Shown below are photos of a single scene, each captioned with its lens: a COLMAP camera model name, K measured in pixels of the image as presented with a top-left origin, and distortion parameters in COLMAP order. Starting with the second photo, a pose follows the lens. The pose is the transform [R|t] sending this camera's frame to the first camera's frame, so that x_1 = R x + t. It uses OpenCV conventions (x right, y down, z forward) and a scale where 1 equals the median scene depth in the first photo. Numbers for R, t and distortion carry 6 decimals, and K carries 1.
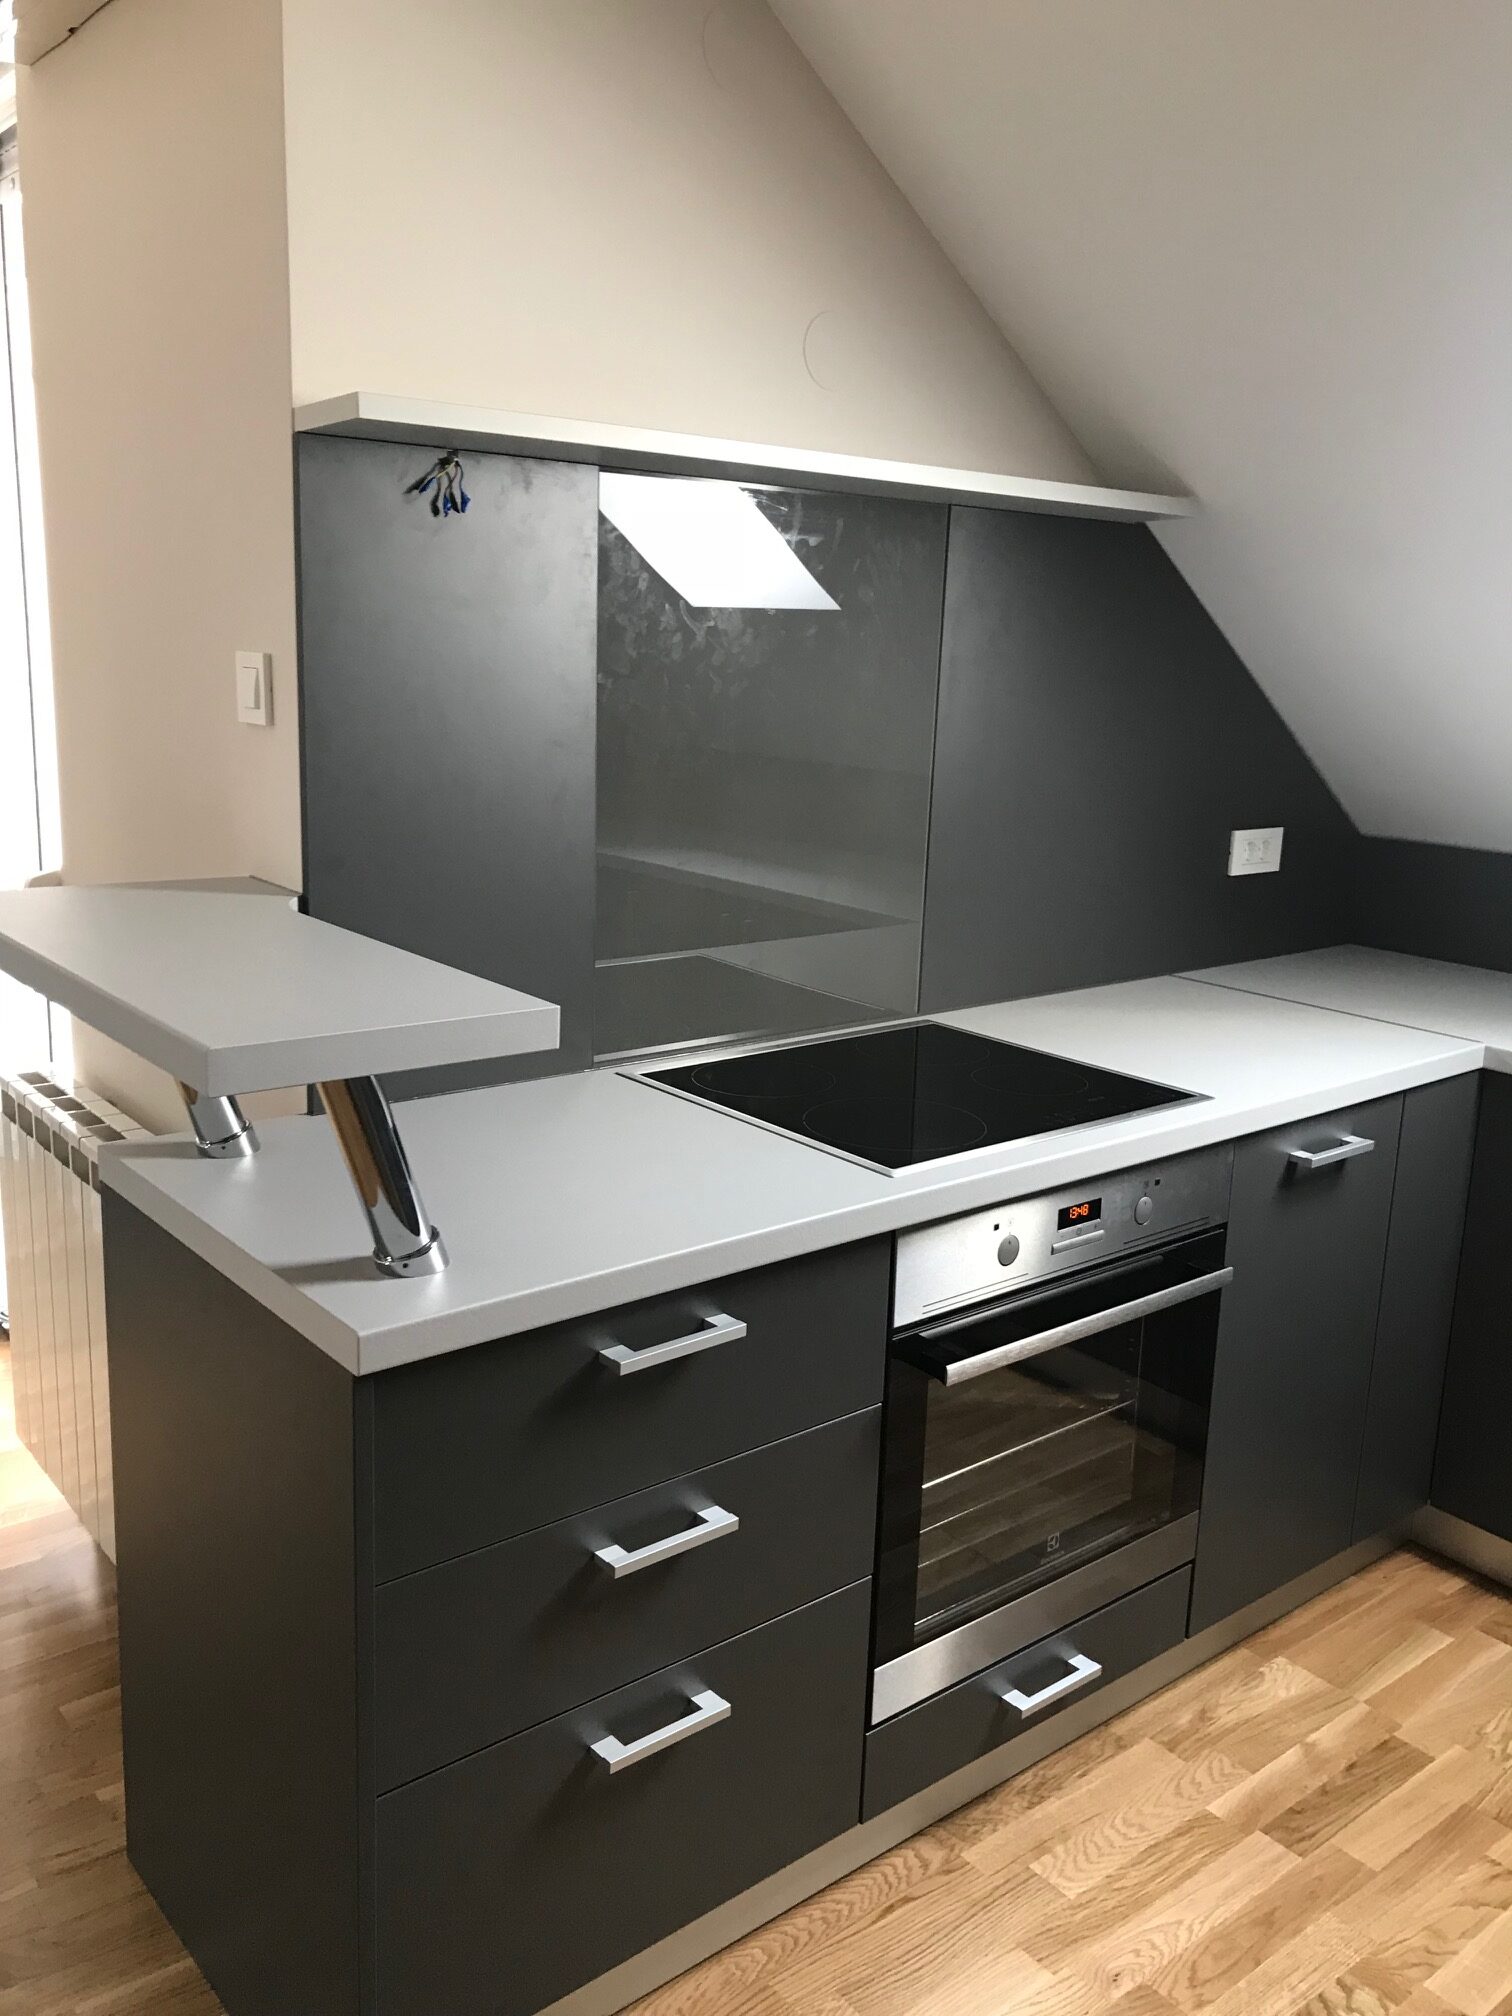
lens RADIAL K [[1674.9, 0, 752.4], [0, 1674.9, 993.3], [0, 0, 1]] dist [0.046565, -0.045775]
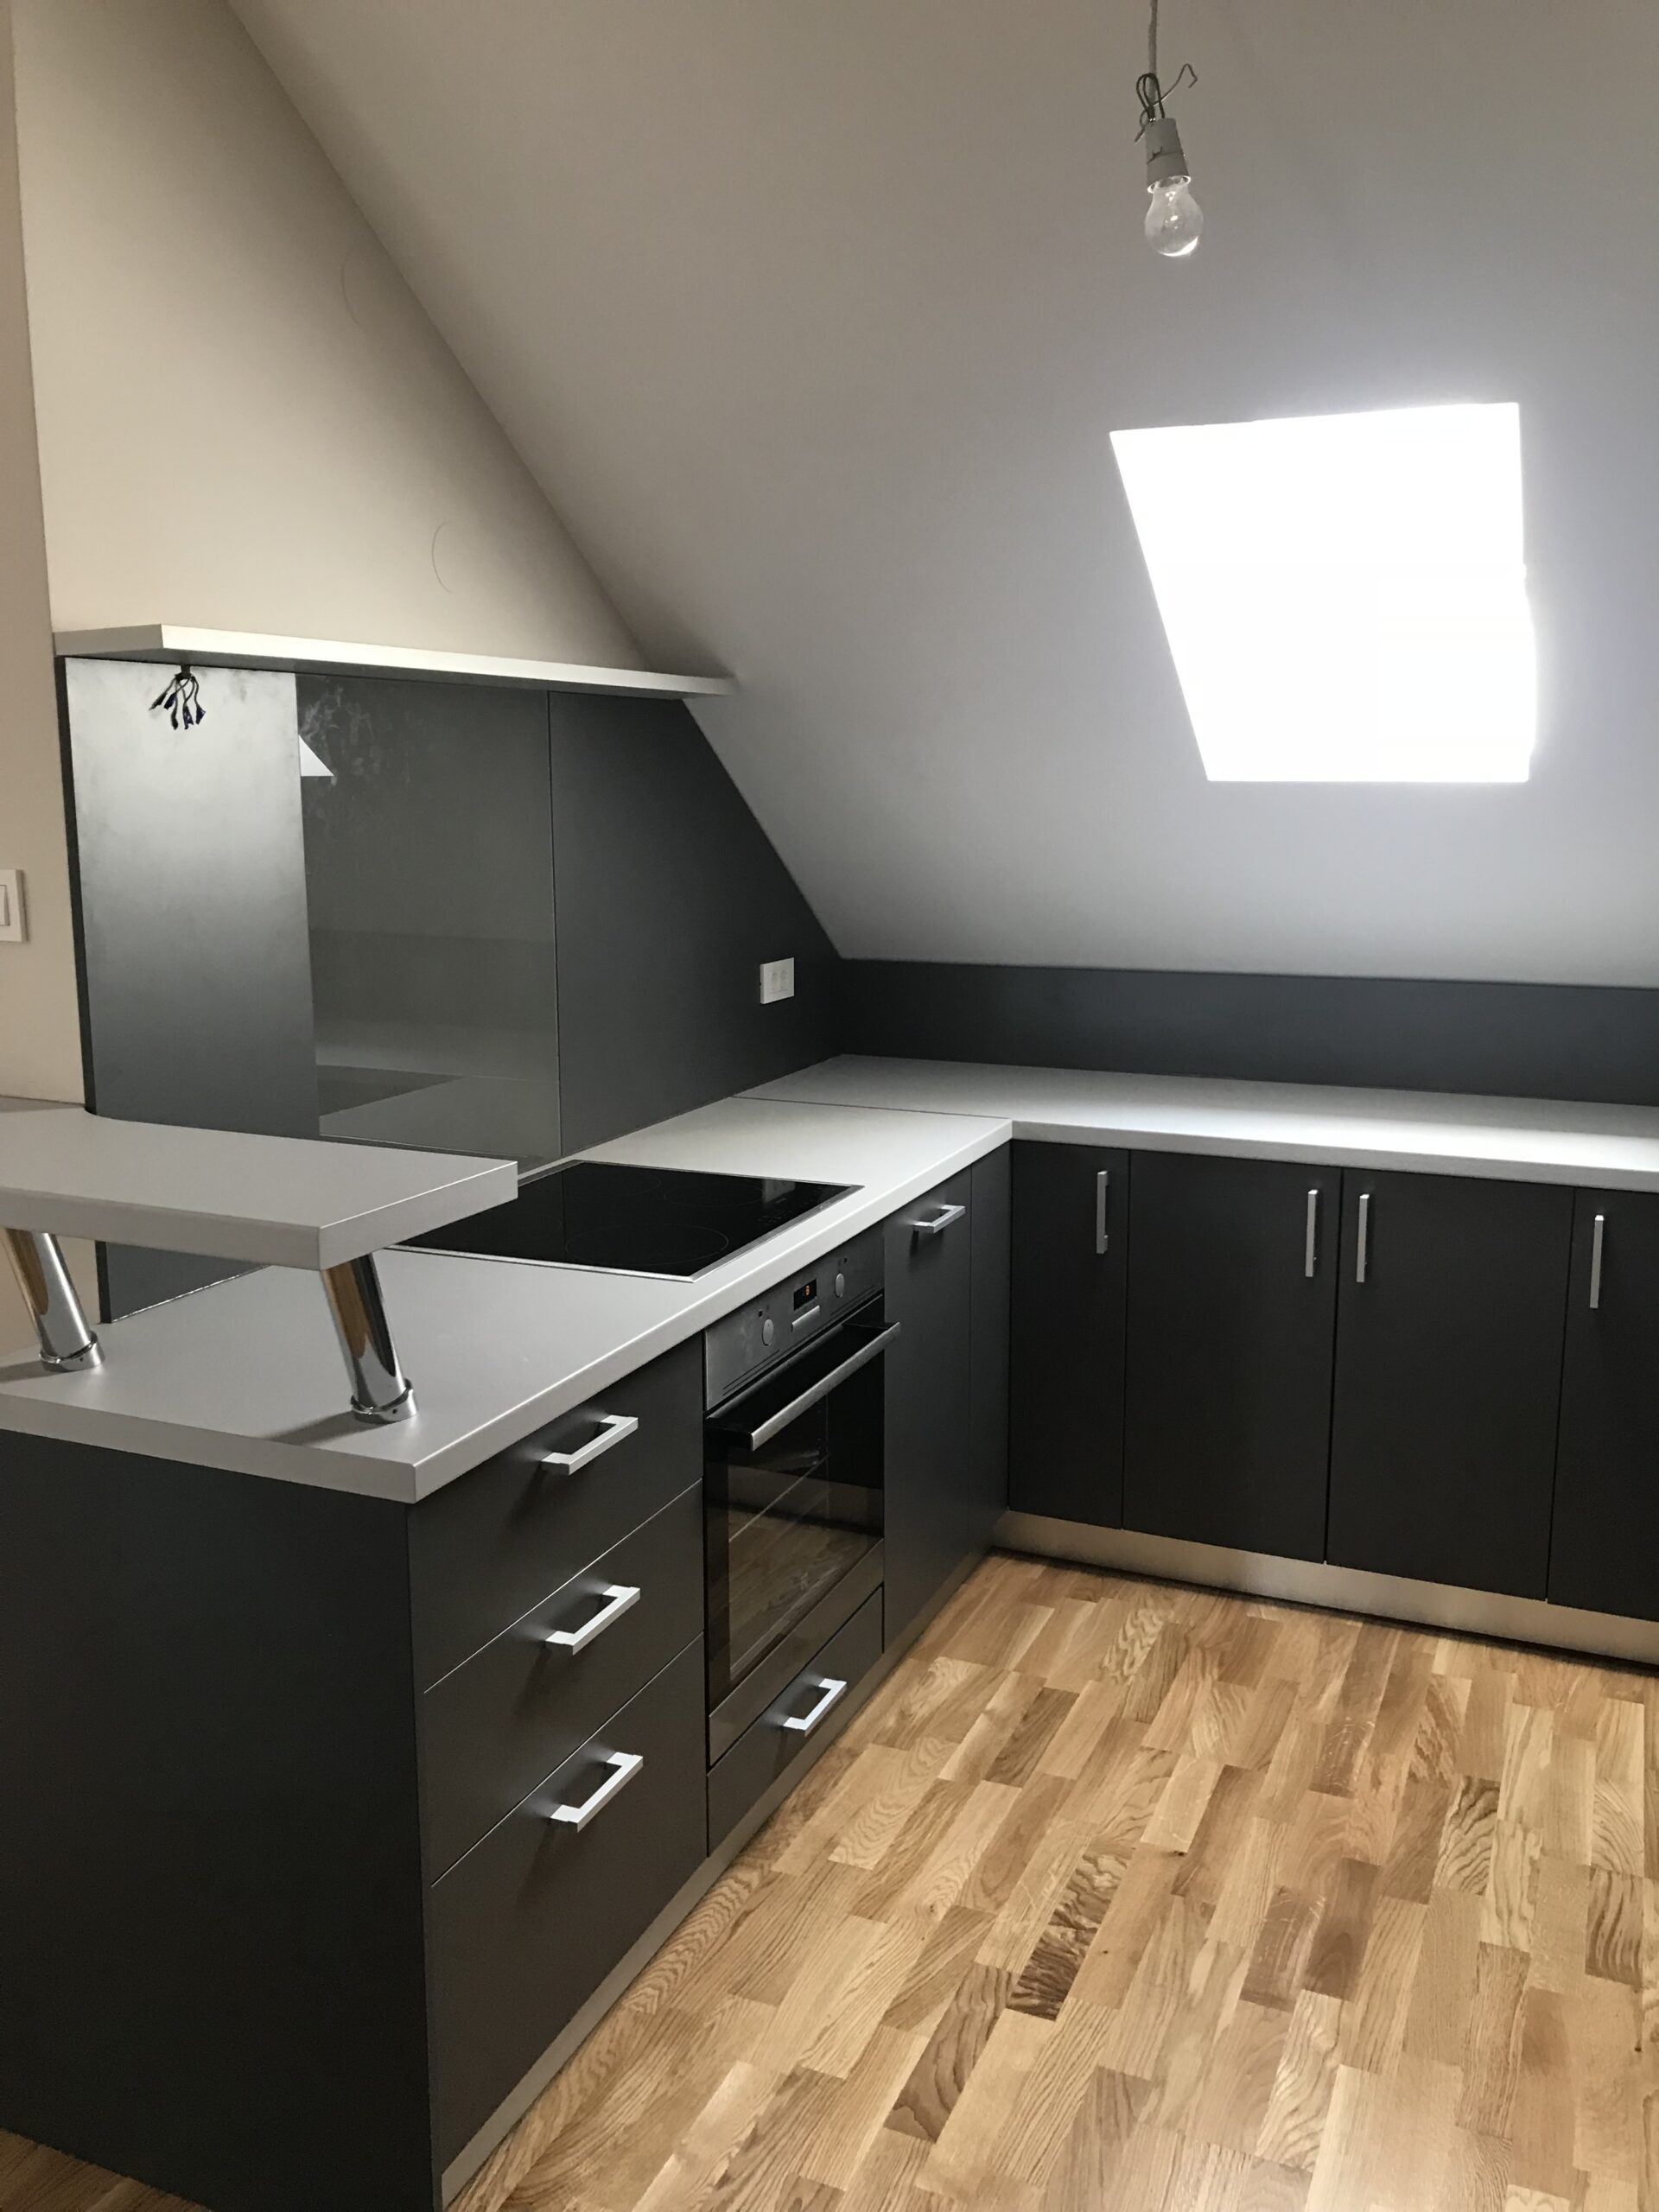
lens RADIAL K [[1837.7, 0, 826.0], [0, 1837.7, 1111.4], [0, 0, 1]] dist [0.046565, -0.045775]
pose [[0.892859, -0.122692, 0.433302, -0.326802], [0.132106, 0.991200, 0.008447, -0.005948], [-0.430525, 0.049700, 0.901209, -0.174198]]
